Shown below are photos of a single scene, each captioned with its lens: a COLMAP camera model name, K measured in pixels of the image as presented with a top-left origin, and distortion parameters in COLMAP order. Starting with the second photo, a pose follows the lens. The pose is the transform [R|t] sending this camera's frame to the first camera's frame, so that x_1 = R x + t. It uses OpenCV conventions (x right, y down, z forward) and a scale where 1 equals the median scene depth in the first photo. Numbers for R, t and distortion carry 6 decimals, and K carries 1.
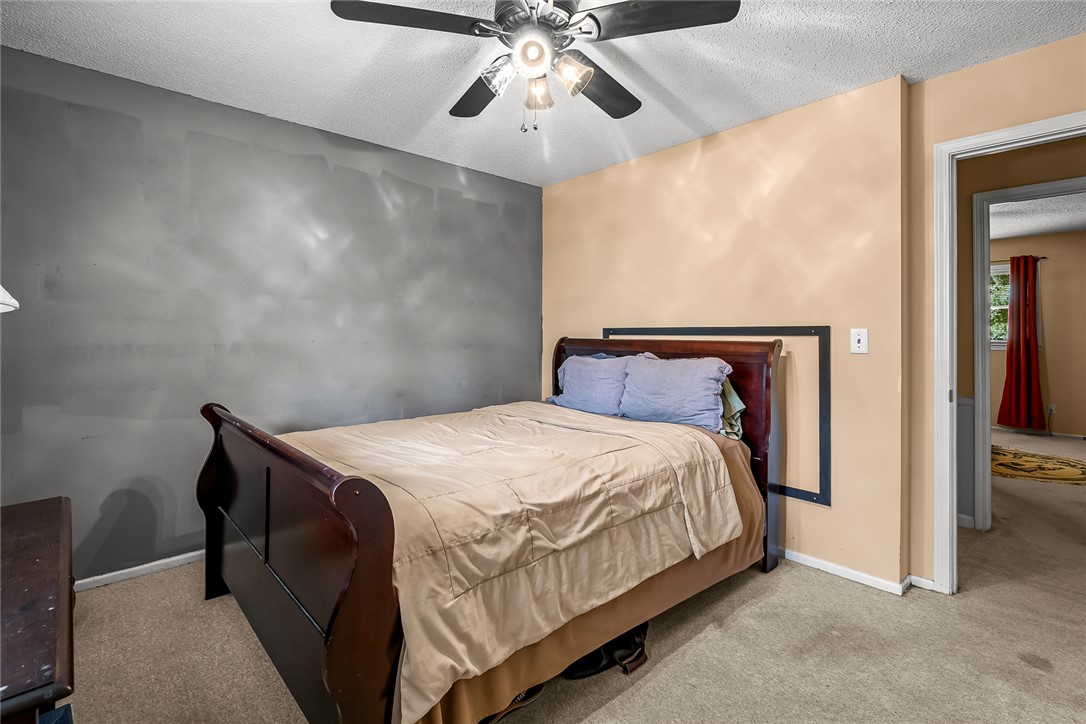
lens RADIAL K [[500.6, 0, 548.0], [0, 500.6, 326.4], [0, 0, 1]] dist [-0.006240, 0.000852]
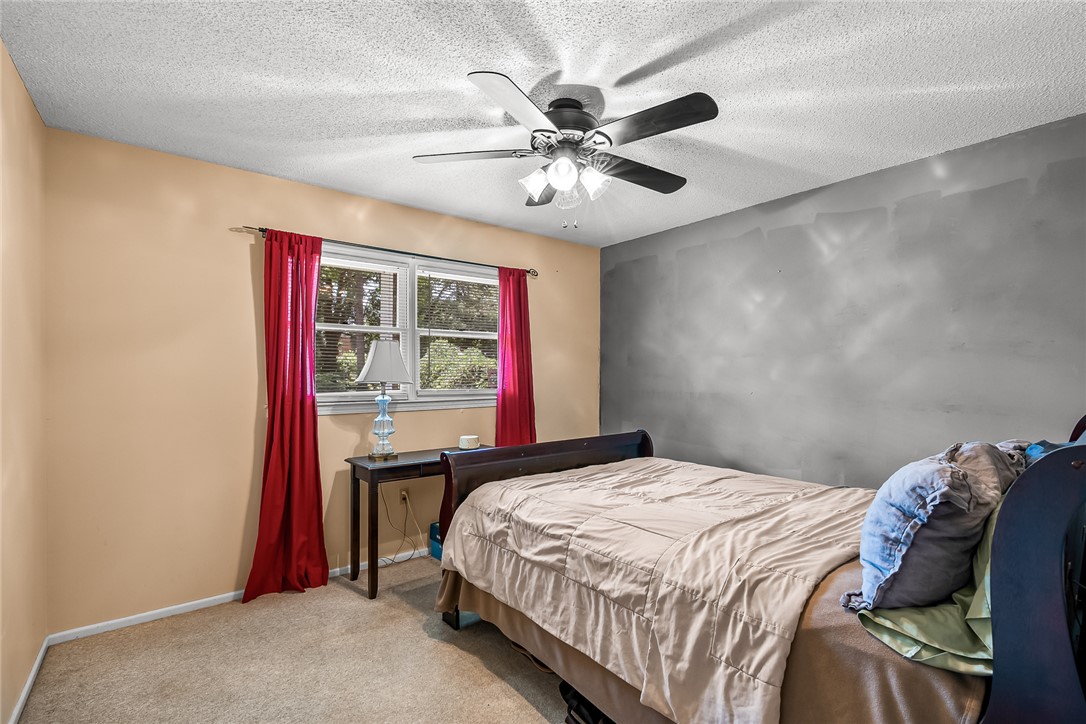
lens RADIAL K [[500.6, 0, 542.7], [0, 500.6, 370.5], [0, 0, 1]] dist [-0.006240, 0.000852]
pose [[-0.081489, -0.007112, -0.996649, 0.731173], [0.014606, 0.999859, -0.008329, -0.020445], [0.996567, -0.015236, -0.081374, 0.631504]]
